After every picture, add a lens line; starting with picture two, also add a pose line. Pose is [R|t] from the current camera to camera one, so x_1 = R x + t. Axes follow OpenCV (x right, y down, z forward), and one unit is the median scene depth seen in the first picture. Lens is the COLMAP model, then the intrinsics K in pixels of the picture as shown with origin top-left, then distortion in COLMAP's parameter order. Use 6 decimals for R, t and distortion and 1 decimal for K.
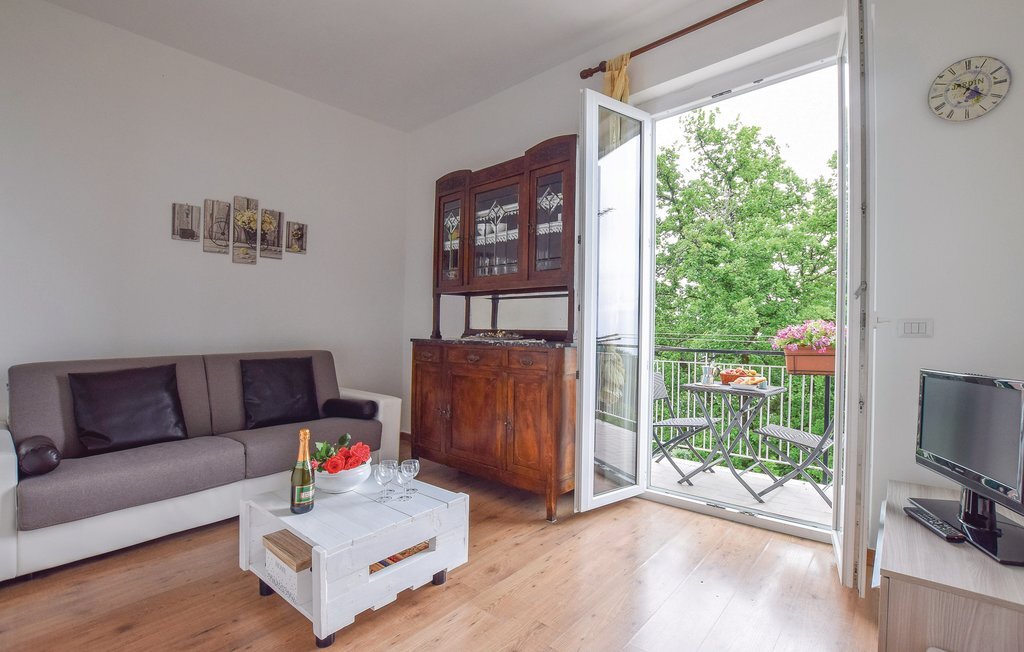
lens RADIAL K [[461.5, 0, 516.4], [0, 461.5, 321.2], [0, 0, 1]] dist [-0.001740, -0.000909]
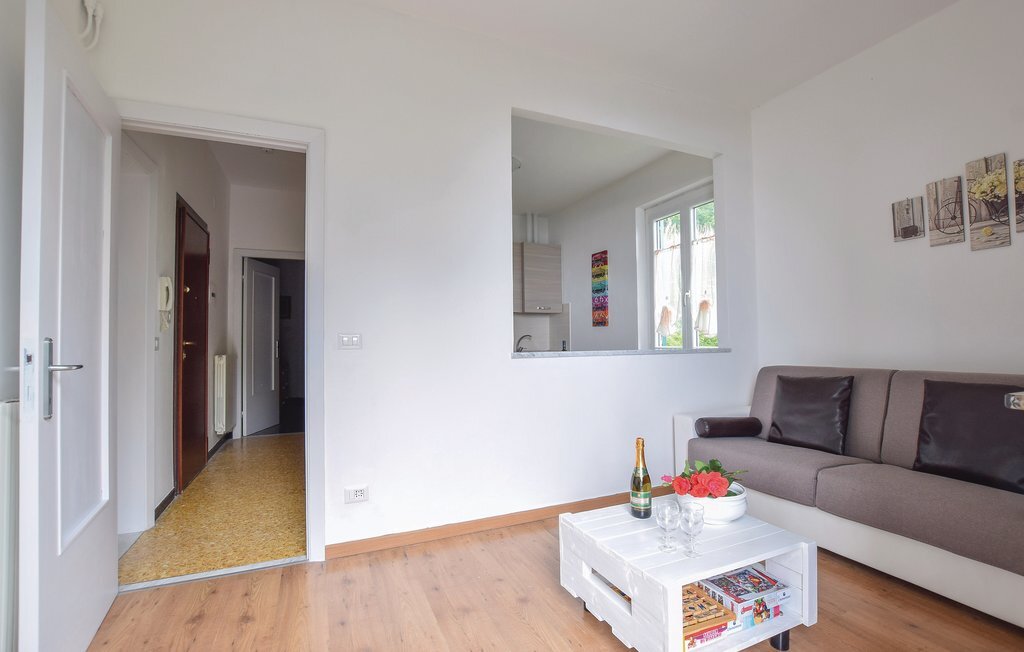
lens RADIAL K [[461.5, 0, 511.9], [0, 461.5, 304.2], [0, 0, 1]] dist [-0.001740, -0.000909]
pose [[-0.439146, -0.072322, -0.895500, 0.372712], [0.008471, 0.996377, -0.084623, 0.015150], [0.898376, -0.044748, -0.436942, 0.655009]]
